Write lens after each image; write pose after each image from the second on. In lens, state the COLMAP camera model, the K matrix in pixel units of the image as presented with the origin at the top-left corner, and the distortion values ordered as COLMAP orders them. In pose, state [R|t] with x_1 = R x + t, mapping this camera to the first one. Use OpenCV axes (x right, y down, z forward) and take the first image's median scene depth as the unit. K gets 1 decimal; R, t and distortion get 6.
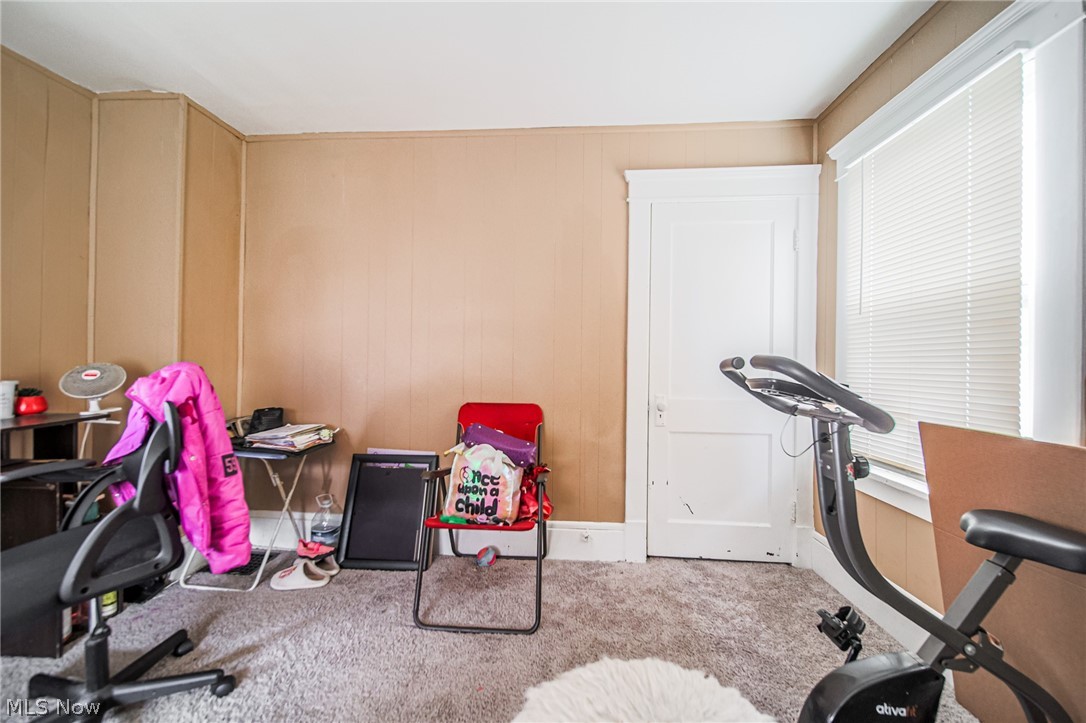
lens RADIAL K [[405.4, 0, 540.9], [0, 405.4, 366.6], [0, 0, 1]] dist [-0.001829, -0.000275]
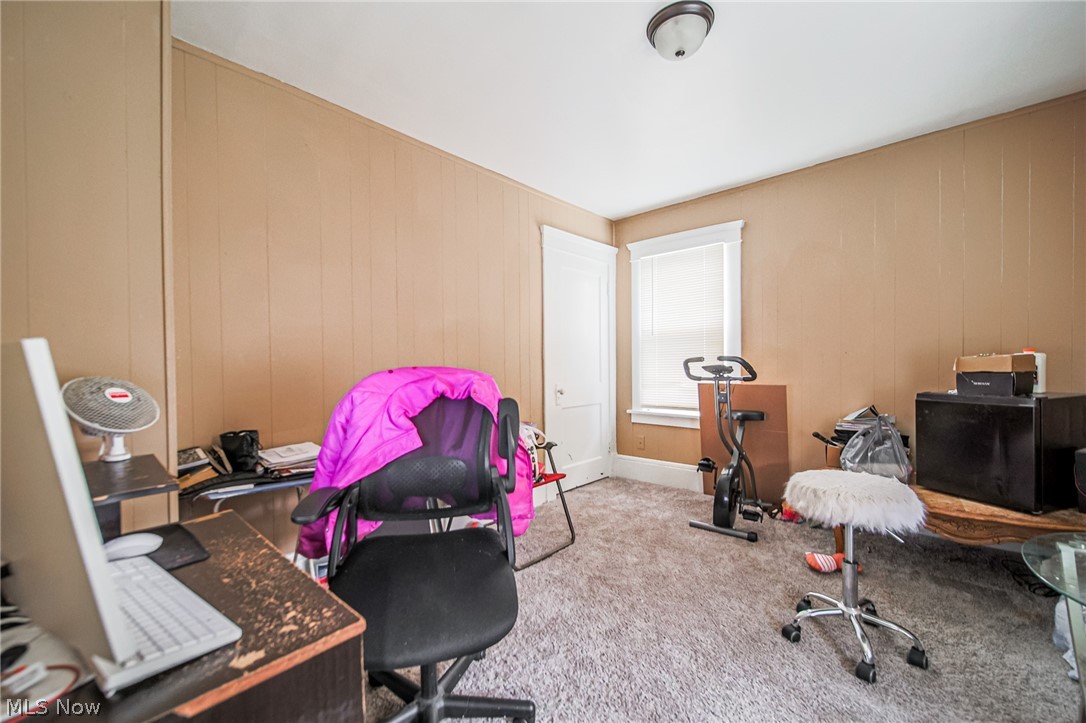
lens RADIAL K [[405.4, 0, 540.9], [0, 405.4, 366.6], [0, 0, 1]] dist [-0.001829, -0.000275]
pose [[0.668209, -0.018161, 0.743752, -0.853447], [0.004471, 0.999782, 0.020396, -0.020702], [-0.743960, -0.010304, 0.668145, 0.061115]]
